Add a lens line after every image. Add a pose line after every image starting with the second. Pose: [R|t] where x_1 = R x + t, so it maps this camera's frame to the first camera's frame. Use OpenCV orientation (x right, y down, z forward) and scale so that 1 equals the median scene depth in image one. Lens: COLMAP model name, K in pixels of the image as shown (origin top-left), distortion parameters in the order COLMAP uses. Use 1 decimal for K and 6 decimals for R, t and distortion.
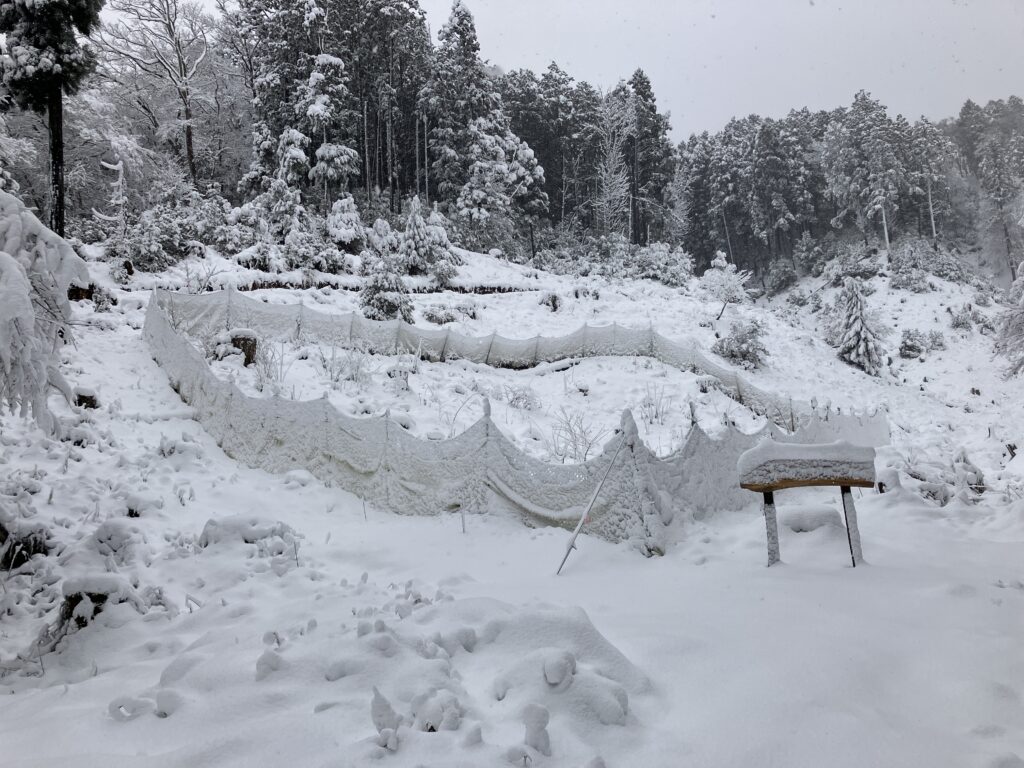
lens RADIAL K [[834.0, 0, 512.0], [0, 834.0, 384.0], [0, 0, 1]] dist [0.062550, 0.003066]
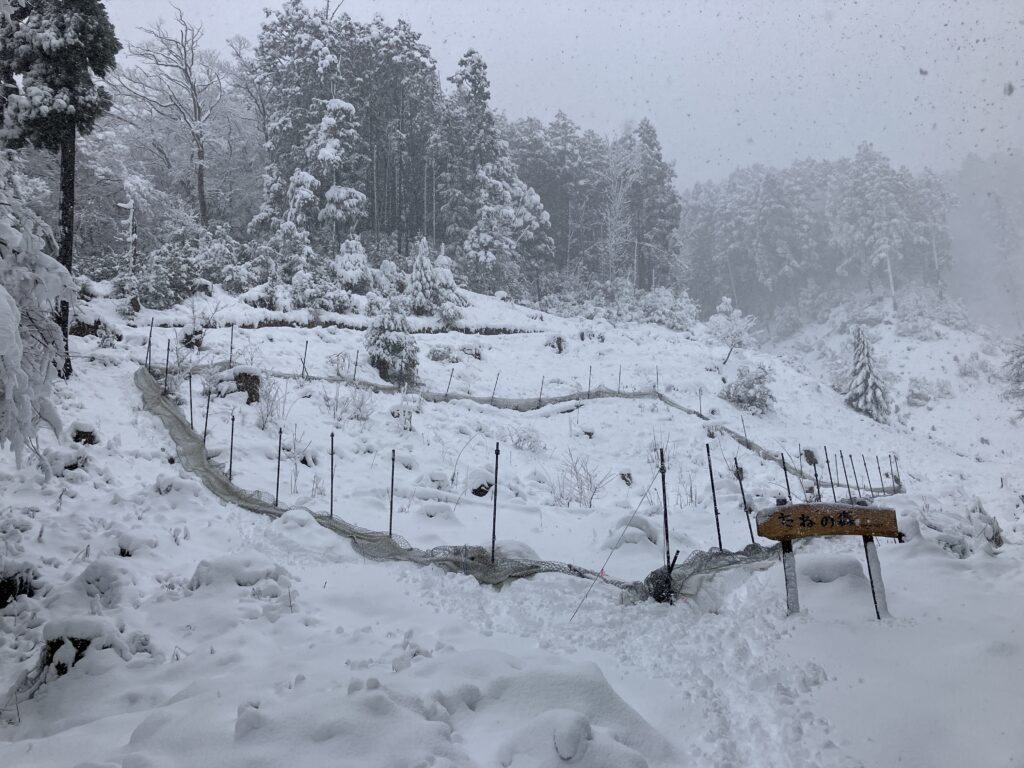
lens RADIAL K [[834.0, 0, 512.0], [0, 834.0, 384.0], [0, 0, 1]] dist [0.062550, 0.003066]
pose [[0.999894, 0.013591, -0.005207, -0.000533], [-0.013839, 0.998601, -0.051042, 0.000672], [0.004506, 0.051109, 0.998683, 0.004994]]
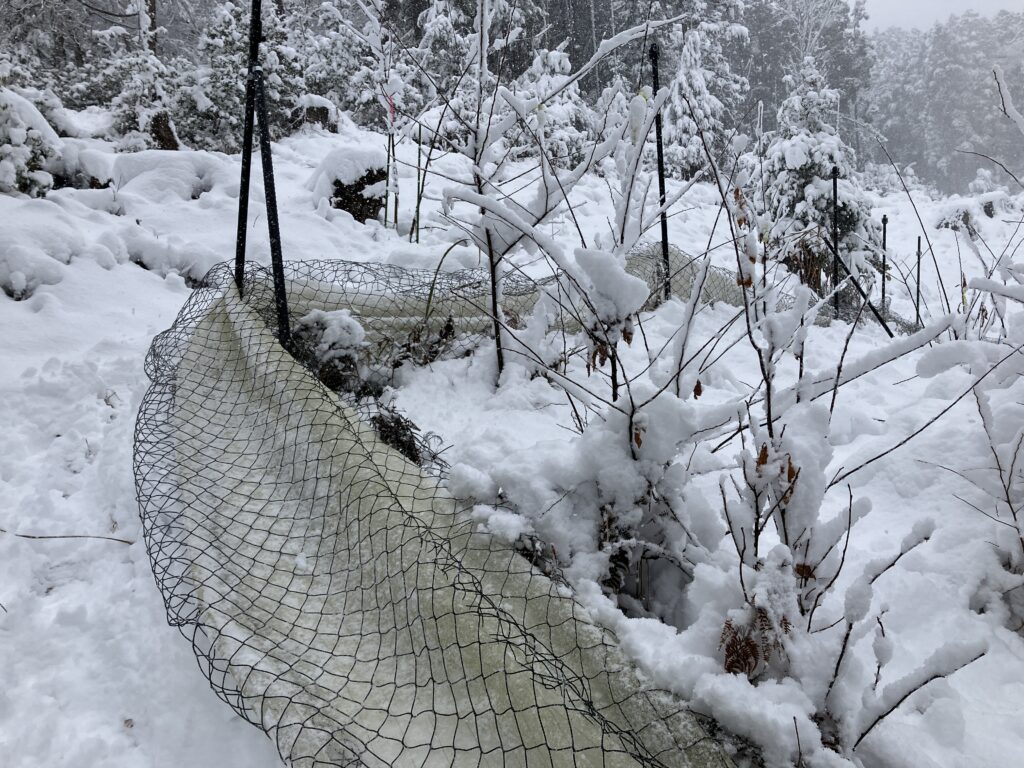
lens RADIAL K [[825.8, 0, 512.0], [0, 825.8, 384.0], [0, 0, 1]] dist [-0.001195, -0.000429]
pose [[0.998013, -0.030474, -0.055150, -0.190392], [0.032723, 0.998650, 0.040350, -0.026381], [0.053846, -0.042074, 0.997662, 0.429284]]
